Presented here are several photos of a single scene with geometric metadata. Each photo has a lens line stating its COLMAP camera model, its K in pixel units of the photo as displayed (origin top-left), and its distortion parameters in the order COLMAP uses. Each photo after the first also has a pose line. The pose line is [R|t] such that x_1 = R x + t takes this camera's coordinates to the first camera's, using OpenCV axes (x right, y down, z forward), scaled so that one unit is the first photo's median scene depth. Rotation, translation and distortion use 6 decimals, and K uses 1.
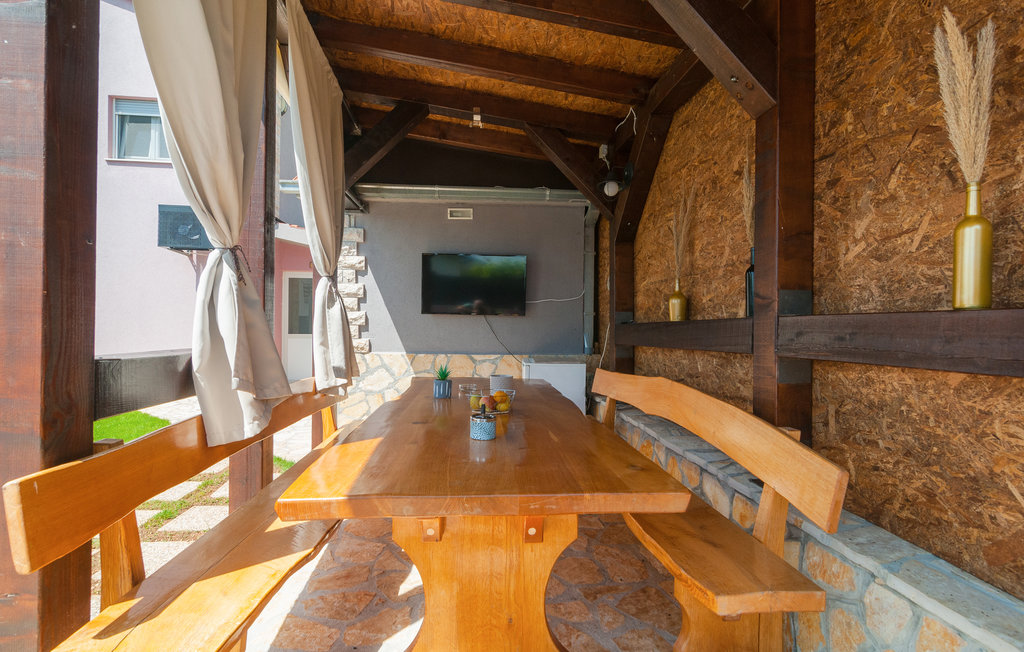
lens RADIAL K [[474.3, 0, 519.8], [0, 474.3, 329.9], [0, 0, 1]] dist [0.000457, 0.000212]
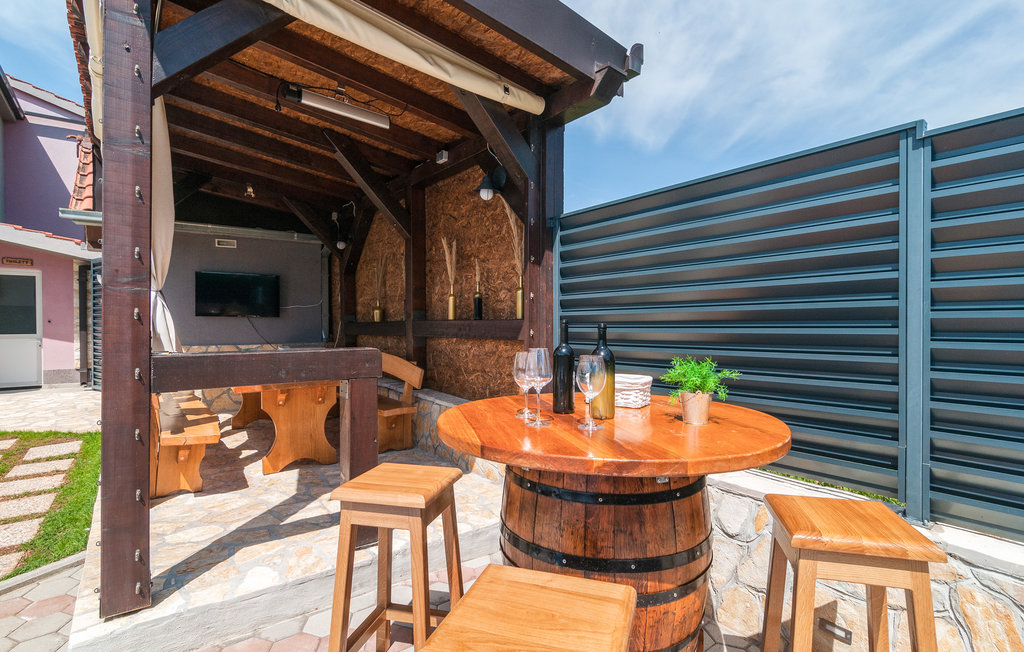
lens RADIAL K [[493.9, 0, 512.0], [0, 493.9, 326.0], [0, 0, 1]] dist [-0.001069, -0.000516]
pose [[0.856083, -0.015906, 0.516593, -0.253291], [0.012883, 0.999872, 0.009436, -0.011670], [-0.516677, -0.001423, 0.856179, -1.047595]]
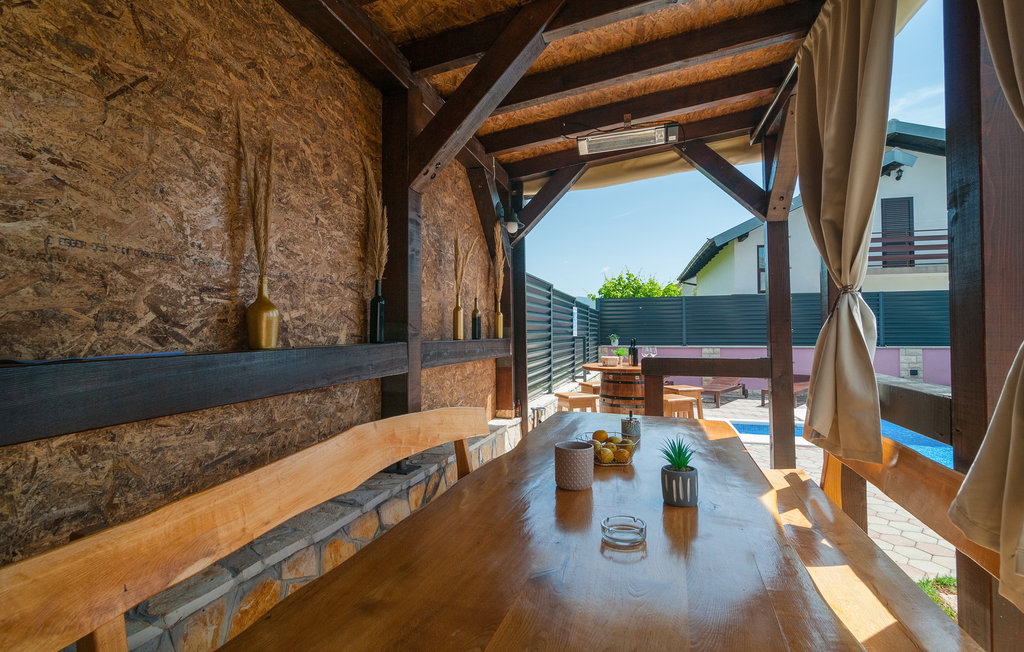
lens RADIAL K [[493.9, 0, 512.0], [0, 493.9, 326.0], [0, 0, 1]] dist [-0.001069, -0.000516]
pose [[-0.916710, -0.003246, 0.399540, -0.192677], [-0.008349, 0.999904, -0.011033, -0.040544], [-0.399466, -0.013450, -0.916649, 1.416622]]
